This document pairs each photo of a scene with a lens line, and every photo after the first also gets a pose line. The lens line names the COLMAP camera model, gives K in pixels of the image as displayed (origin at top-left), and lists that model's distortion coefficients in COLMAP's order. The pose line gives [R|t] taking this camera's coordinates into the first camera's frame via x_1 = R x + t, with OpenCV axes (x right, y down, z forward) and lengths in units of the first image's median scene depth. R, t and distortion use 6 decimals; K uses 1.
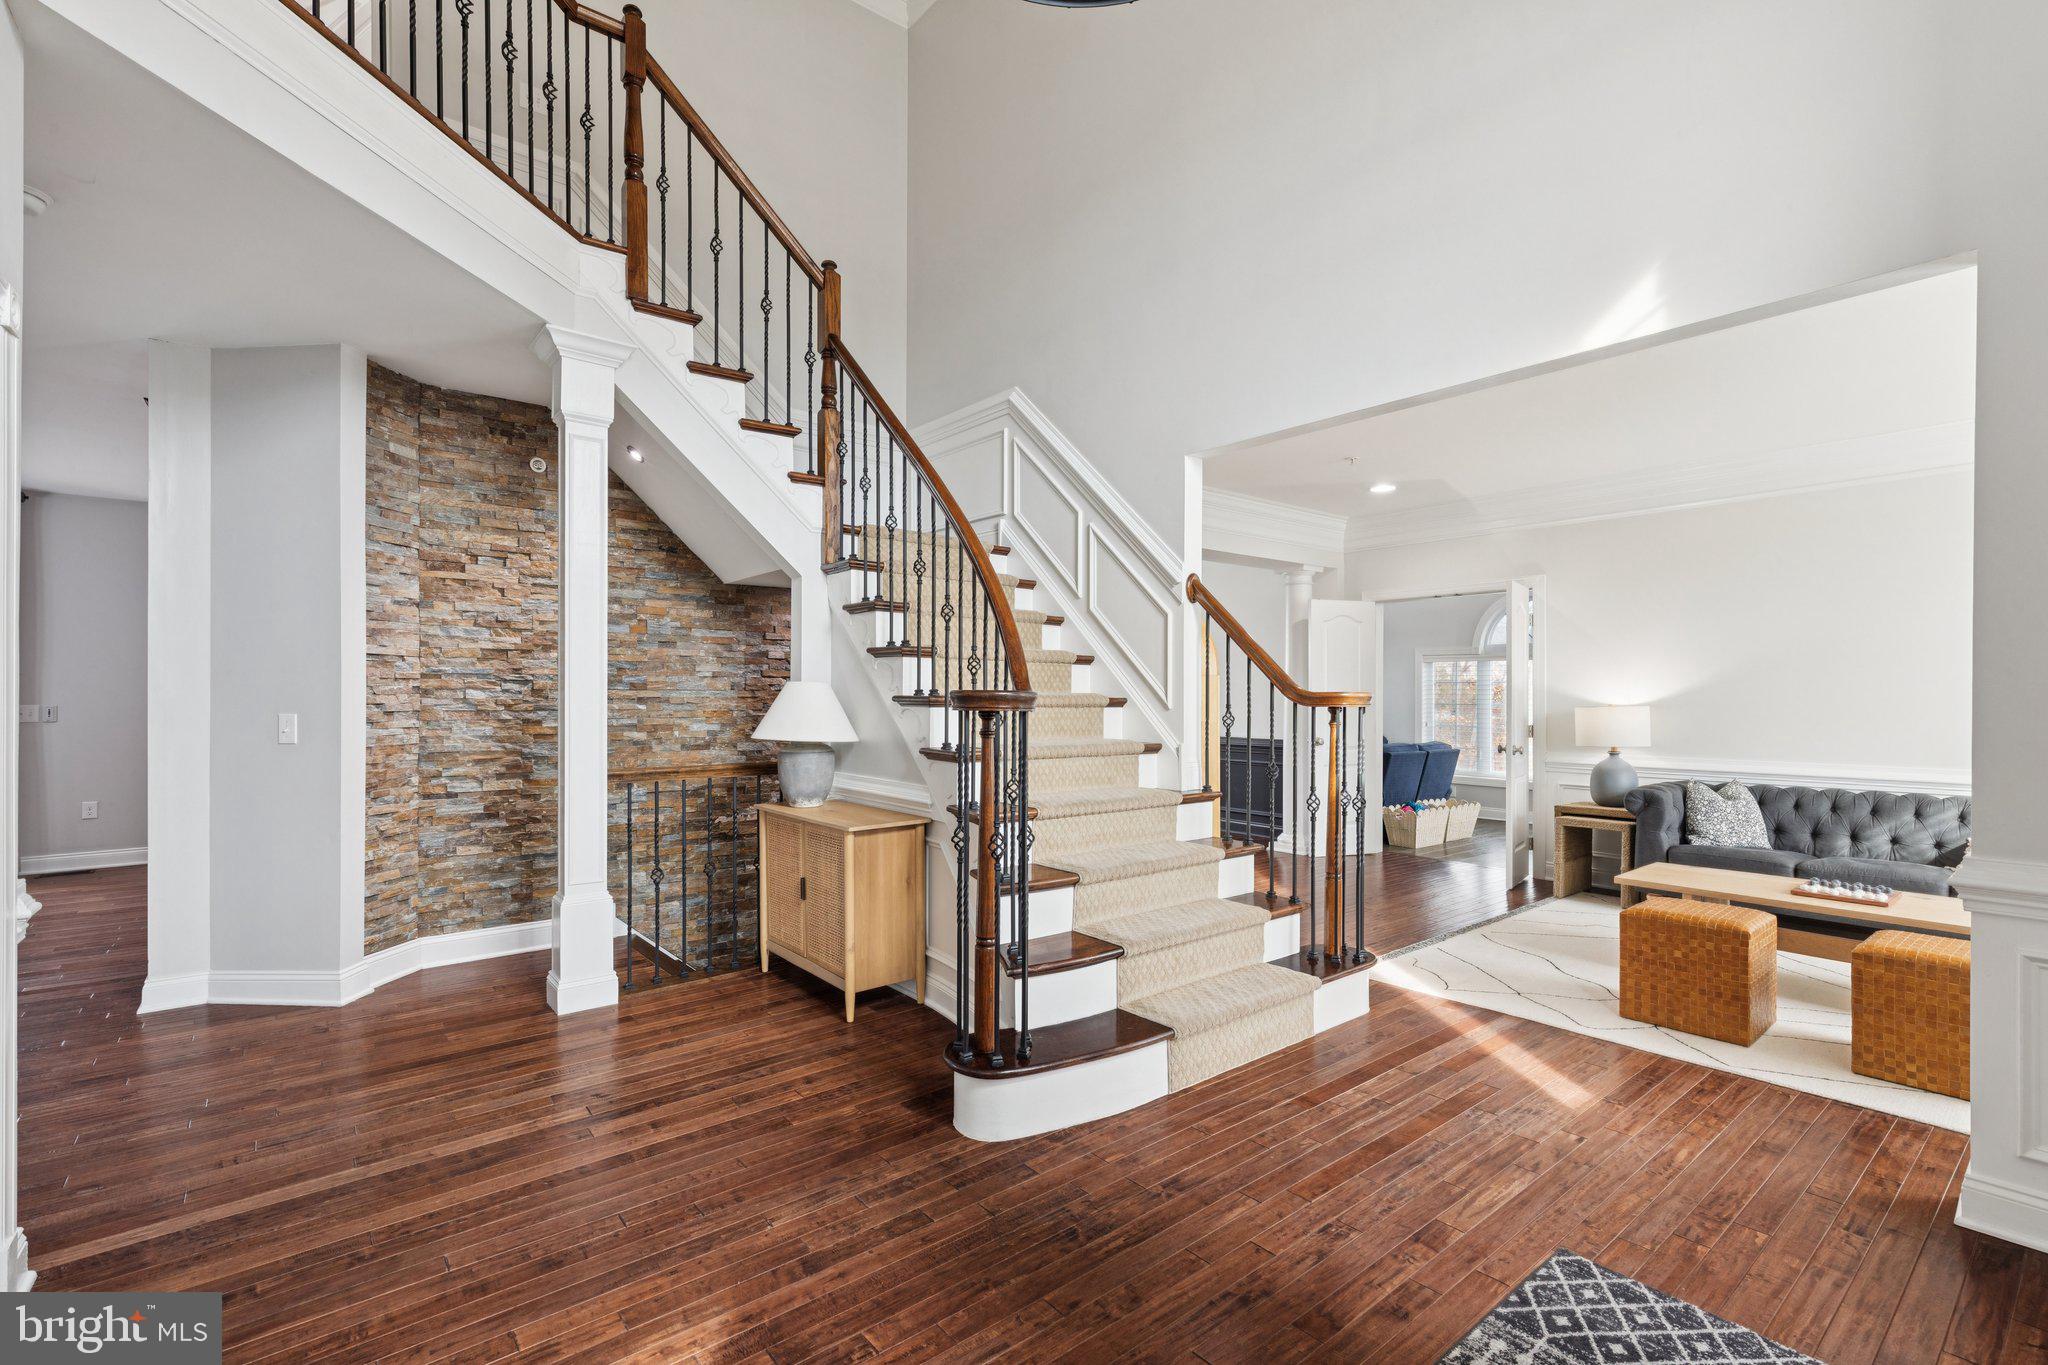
lens RADIAL K [[924.0, 0, 1027.7], [0, 924.0, 689.8], [0, 0, 1]] dist [0.005513, -0.000229]
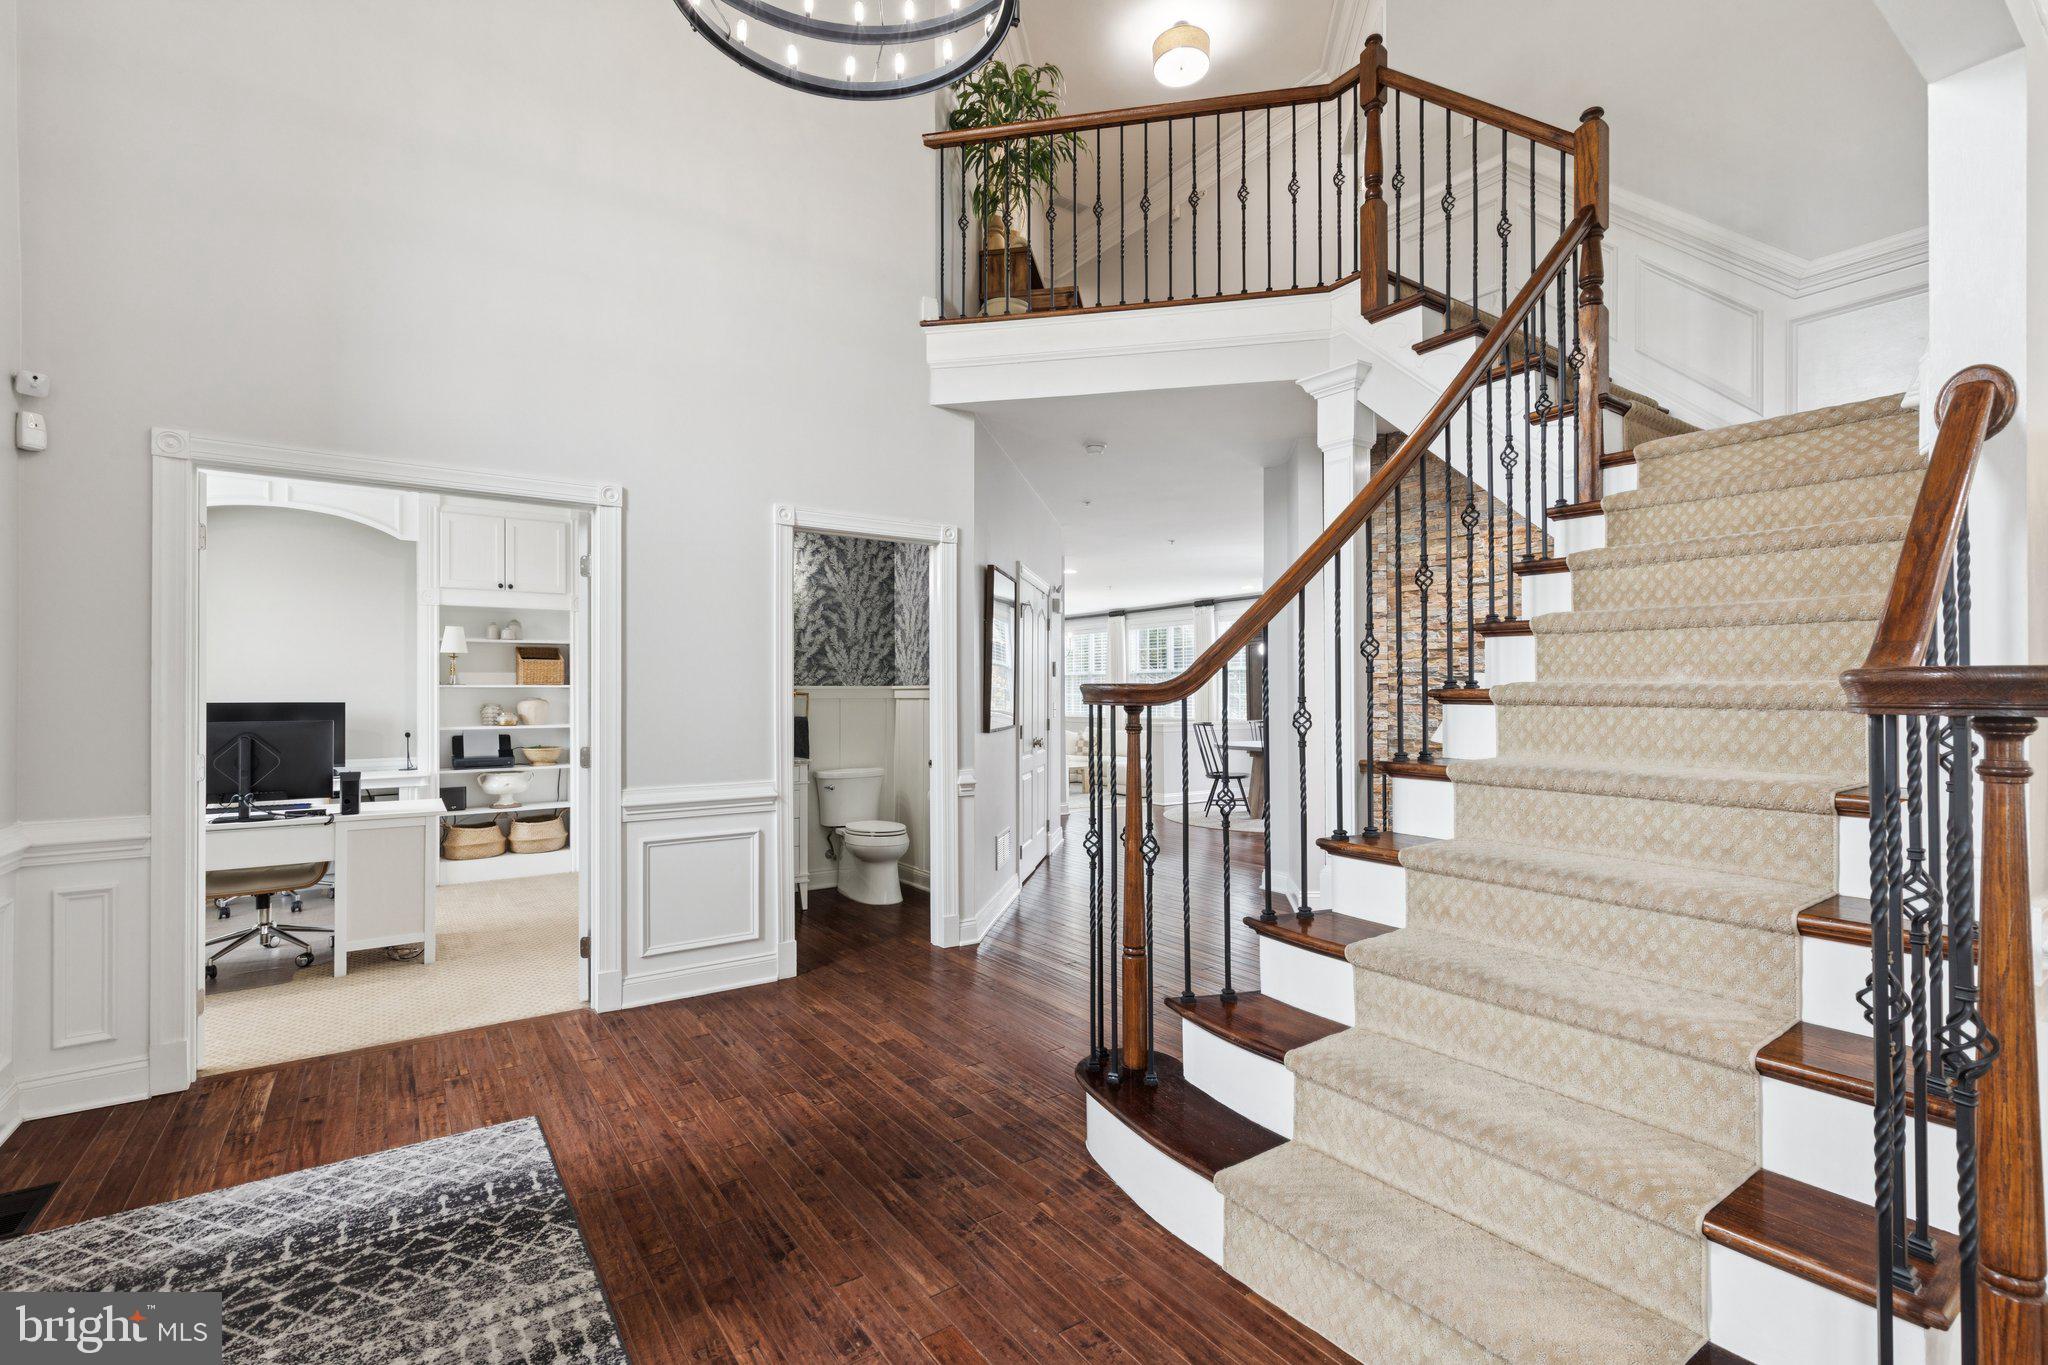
lens RADIAL K [[924.0, 0, 1035.5], [0, 924.0, 683.5], [0, 0, 1]] dist [0.005513, -0.000229]
pose [[-0.073013, -0.015697, -0.997207, 0.884013], [0.010662, 0.999807, -0.016519, 0.016047], [0.997274, -0.011838, -0.072832, 0.950003]]
